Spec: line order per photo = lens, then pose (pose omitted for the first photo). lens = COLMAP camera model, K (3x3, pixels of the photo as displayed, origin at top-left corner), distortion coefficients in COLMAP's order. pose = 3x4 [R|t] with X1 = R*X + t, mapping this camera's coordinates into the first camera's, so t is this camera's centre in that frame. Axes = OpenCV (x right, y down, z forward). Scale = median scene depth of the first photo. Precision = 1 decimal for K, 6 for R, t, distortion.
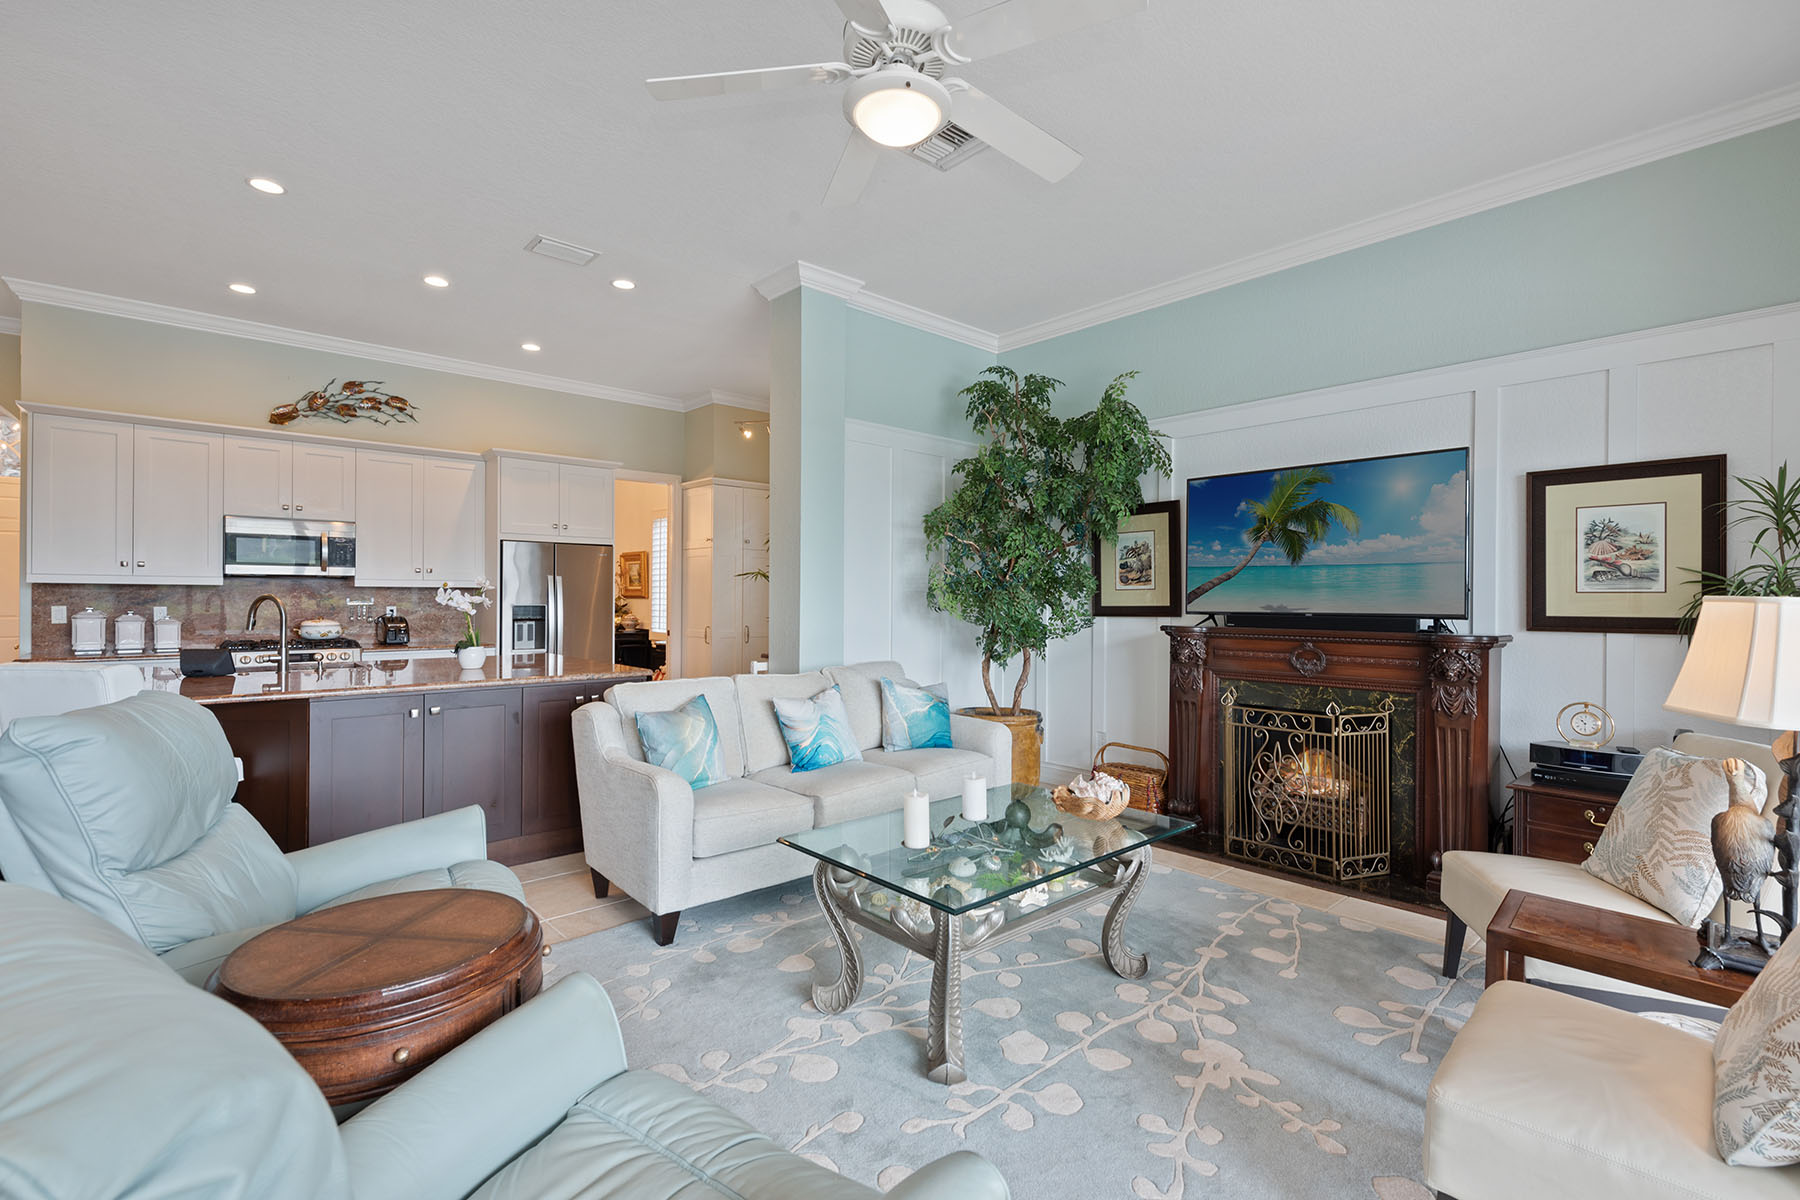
lens RADIAL K [[806.8, 0, 902.2], [0, 806.8, 599.2], [0, 0, 1]] dist [0.004330, -0.000693]
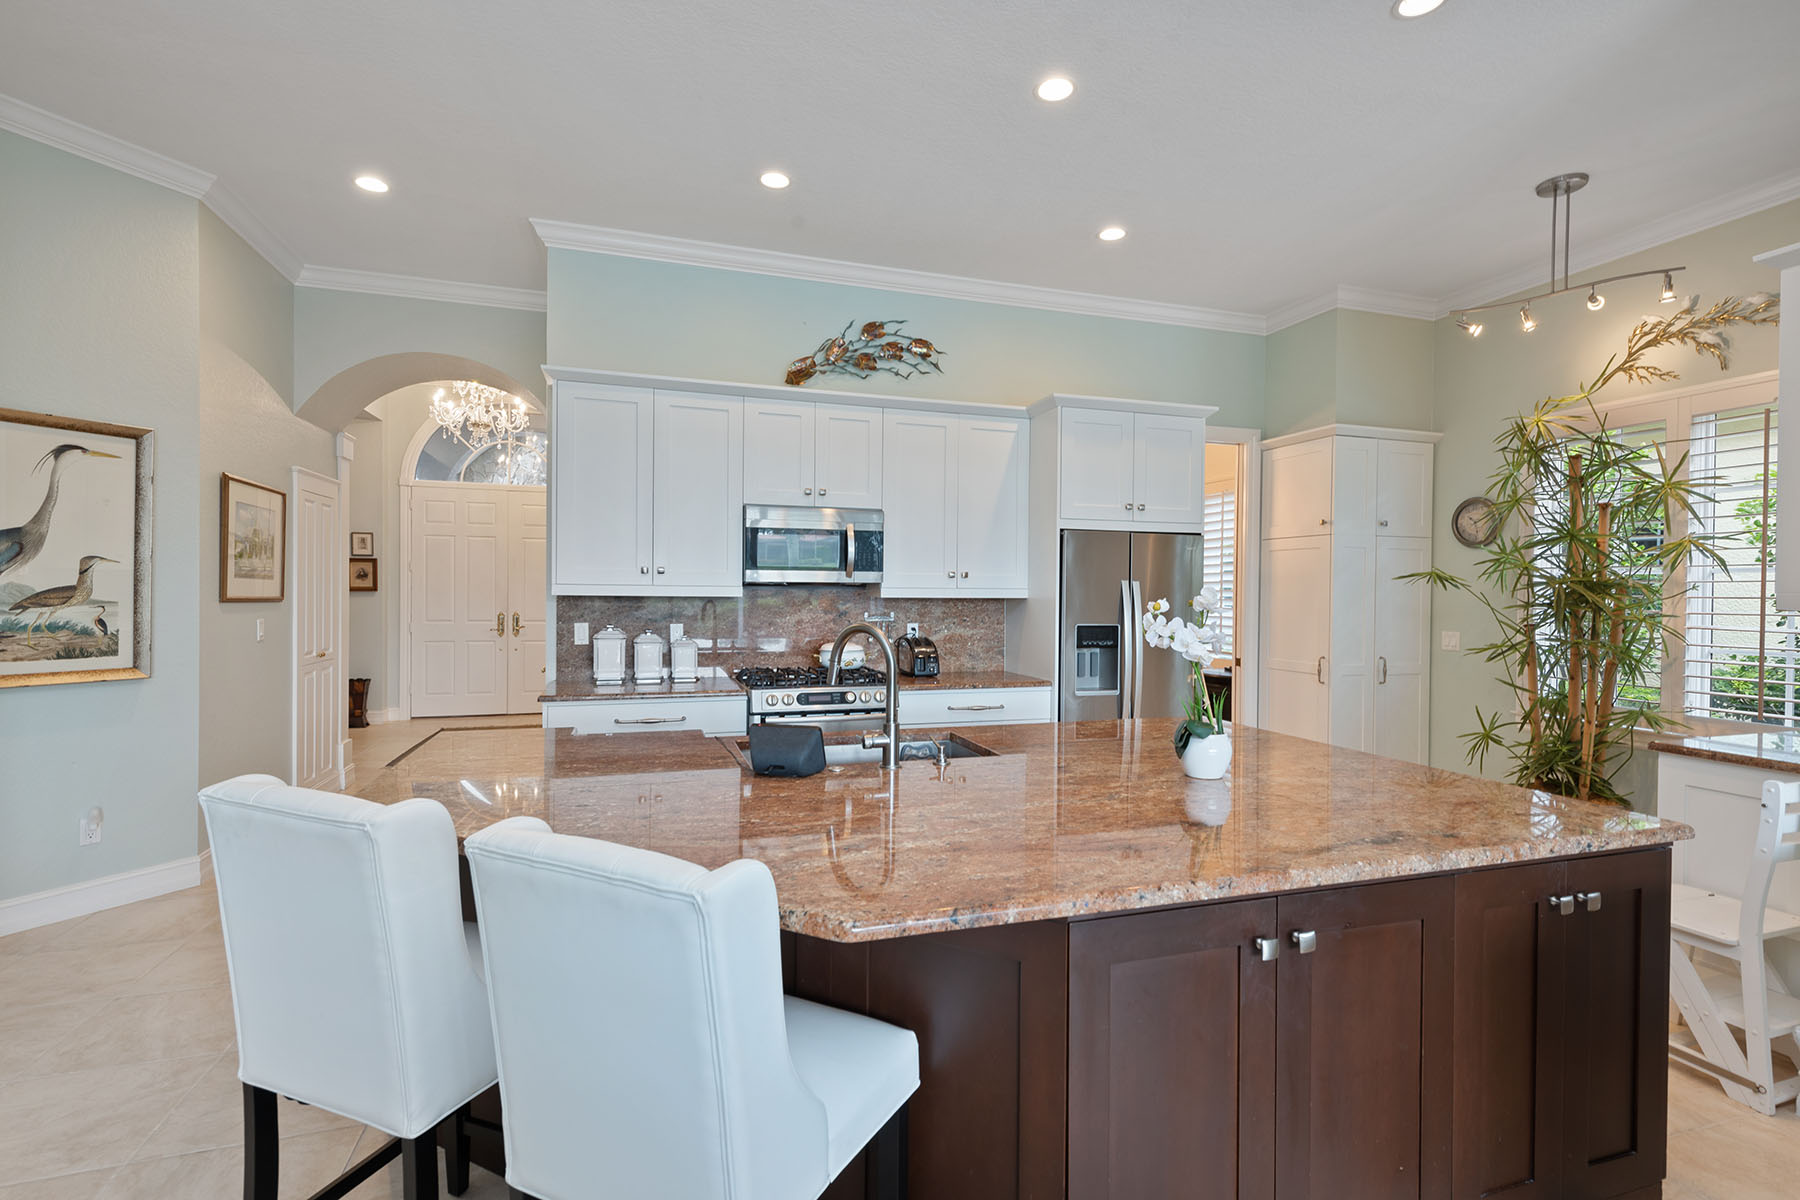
lens RADIAL K [[834.7, 0, 901.5], [0, 834.7, 605.0], [0, 0, 1]] dist [0.004880, 0.000213]
pose [[0.906941, 0.005737, -0.421219, -0.343928], [-0.003422, 0.999975, 0.006252, -0.014020], [0.421244, -0.004229, 0.906937, 0.325151]]
